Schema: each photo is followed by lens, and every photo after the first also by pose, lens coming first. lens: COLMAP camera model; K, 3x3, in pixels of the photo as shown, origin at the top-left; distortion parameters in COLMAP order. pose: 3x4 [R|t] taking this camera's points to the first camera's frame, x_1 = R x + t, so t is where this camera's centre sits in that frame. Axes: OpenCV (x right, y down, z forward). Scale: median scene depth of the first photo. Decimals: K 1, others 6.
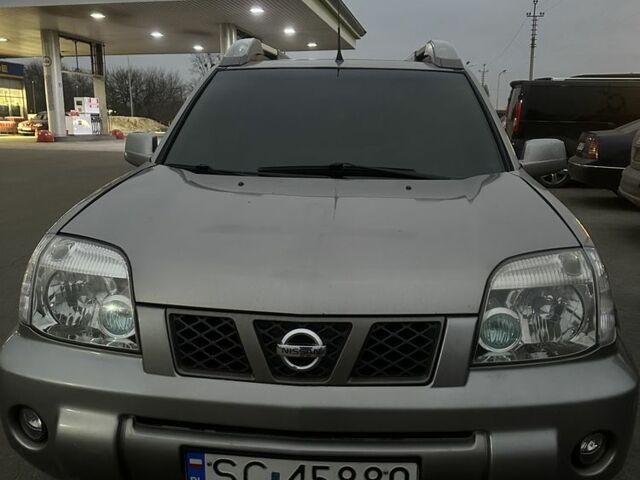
lens RADIAL K [[619.3, 0, 320.0], [0, 619.3, 240.0], [0, 0, 1]] dist [0.131211, -0.241193]
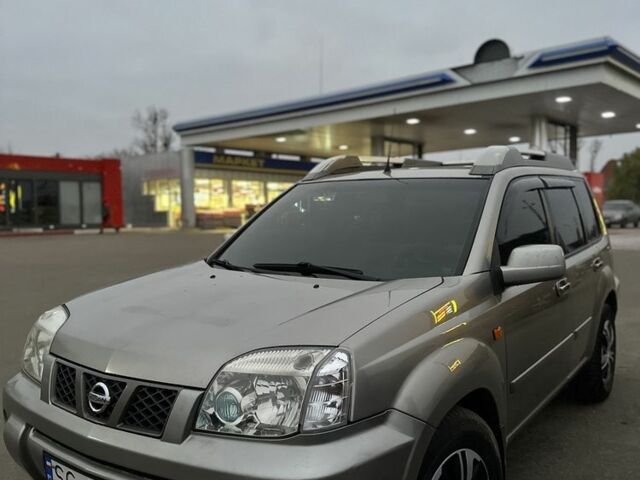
lens RADIAL K [[619.3, 0, 320.0], [0, 619.3, 240.0], [0, 0, 1]] dist [0.131211, -0.241193]
pose [[0.843718, 0.012963, -0.536630, 1.135533], [-0.085067, 0.990304, -0.109825, -0.062552], [0.530003, 0.138311, 0.836640, 0.018592]]
